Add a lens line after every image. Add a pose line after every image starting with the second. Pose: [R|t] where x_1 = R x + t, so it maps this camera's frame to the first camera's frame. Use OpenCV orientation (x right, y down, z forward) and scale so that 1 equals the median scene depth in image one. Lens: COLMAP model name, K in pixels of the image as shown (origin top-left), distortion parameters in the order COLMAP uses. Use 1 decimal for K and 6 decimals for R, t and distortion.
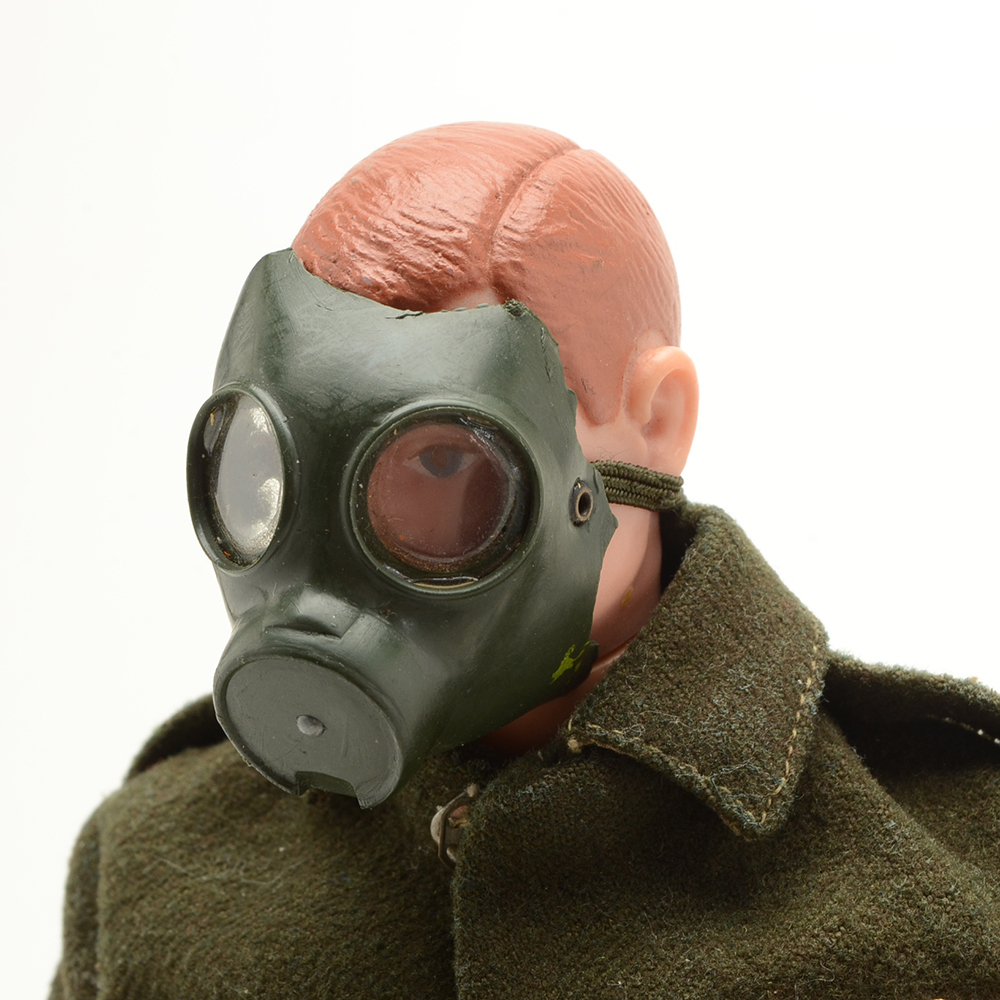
lens RADIAL K [[3117.0, 0, 500.0], [0, 3117.0, 500.0], [0, 0, 1]] dist [0.081269, 0.043839]
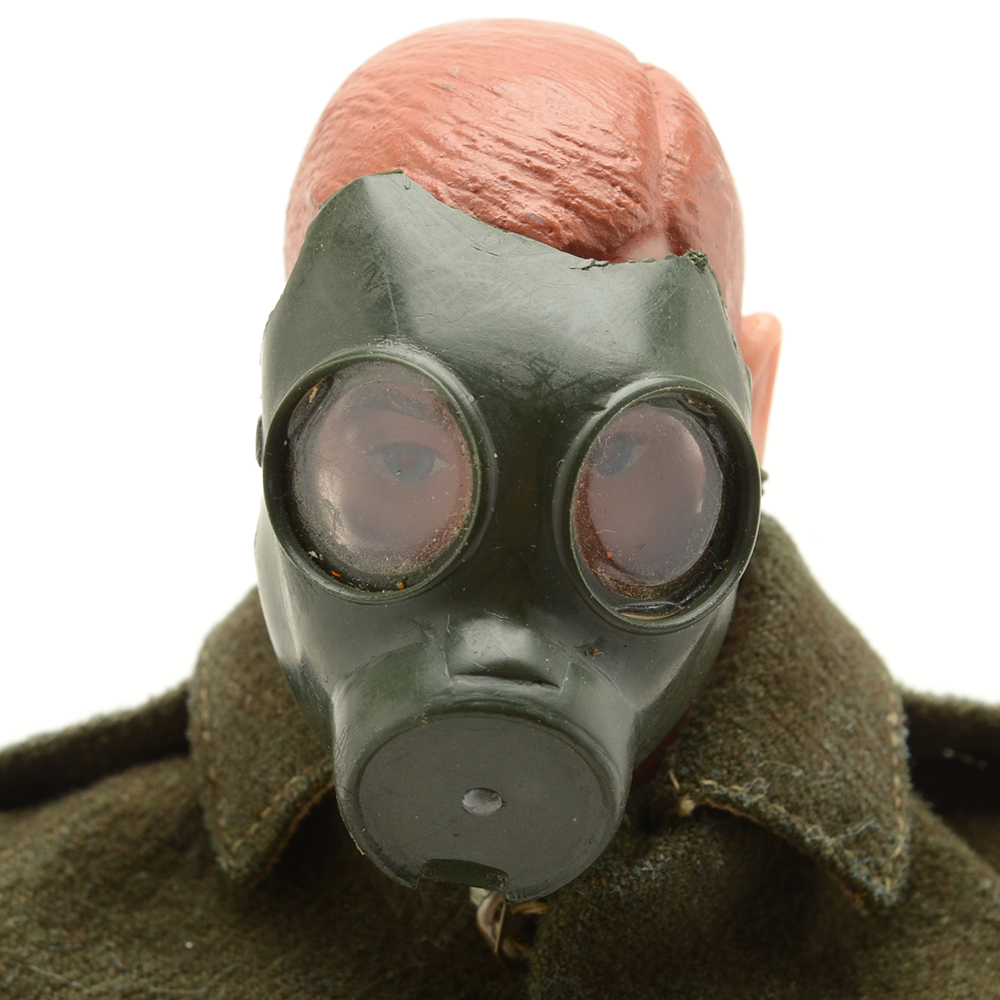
lens RADIAL K [[3117.0, 0, 500.0], [0, 3117.0, 500.0], [0, 0, 1]] dist [0.081269, 0.043839]
pose [[0.908655, 0.002360, 0.417541, -0.365253], [-0.010187, 0.999812, 0.016518, -0.013459], [-0.417423, -0.019262, 0.908508, 0.300531]]
